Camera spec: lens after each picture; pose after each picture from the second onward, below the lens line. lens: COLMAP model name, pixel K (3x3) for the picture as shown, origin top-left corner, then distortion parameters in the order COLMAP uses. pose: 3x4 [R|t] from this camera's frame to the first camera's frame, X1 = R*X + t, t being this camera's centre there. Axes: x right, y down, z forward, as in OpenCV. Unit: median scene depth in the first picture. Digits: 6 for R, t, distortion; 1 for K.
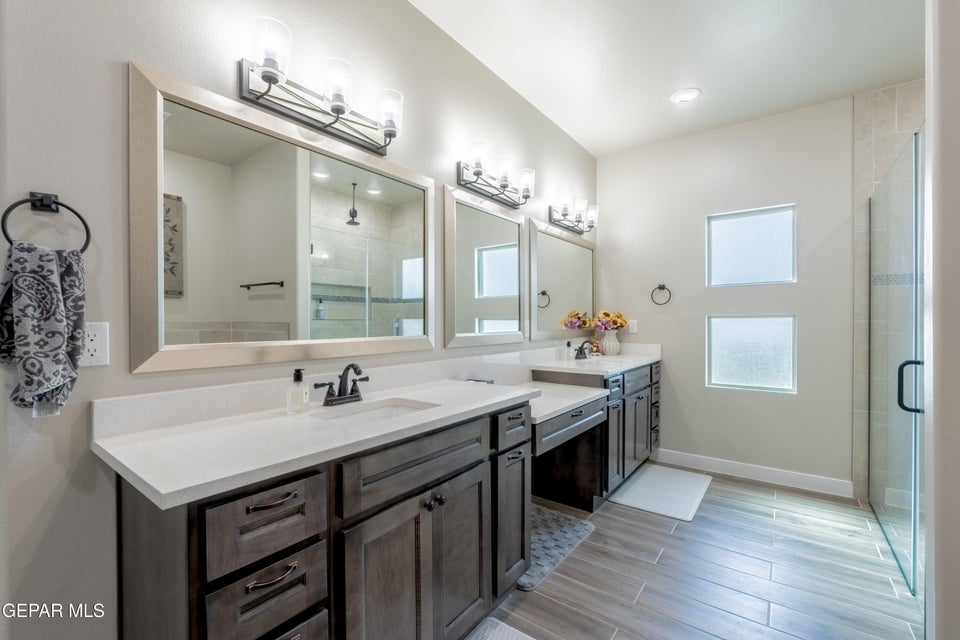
lens RADIAL K [[407.6, 0, 488.4], [0, 407.6, 324.0], [0, 0, 1]] dist [-0.008669, 0.001141]
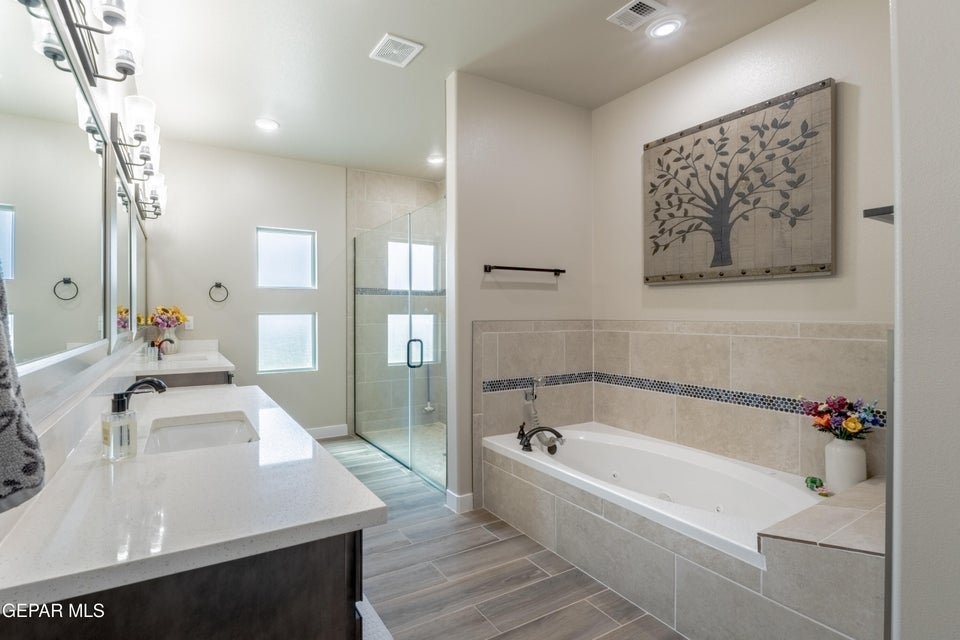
lens RADIAL K [[407.6, 0, 409.2], [0, 407.6, 314.7], [0, 0, 1]] dist [-0.008669, 0.001141]
pose [[0.459443, 0.002578, 0.888204, -0.455034], [0.006833, 0.999956, -0.006437, -0.005982], [-0.888181, 0.009026, 0.459405, 0.133919]]
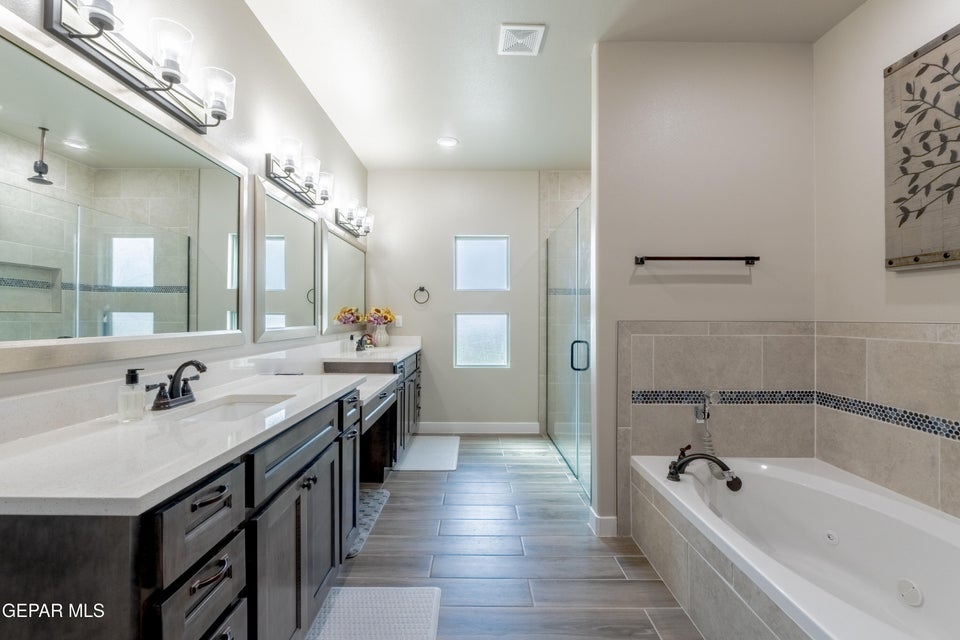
lens RADIAL K [[387.3, 0, 483.0], [0, 387.3, 315.3], [0, 0, 1]] dist [-0.008989, 0.000349]
pose [[0.796986, 0.007993, 0.603944, -0.206148], [-0.001233, 0.999932, -0.011607, 0.002969], [-0.603996, 0.008506, 0.796942, -0.052779]]
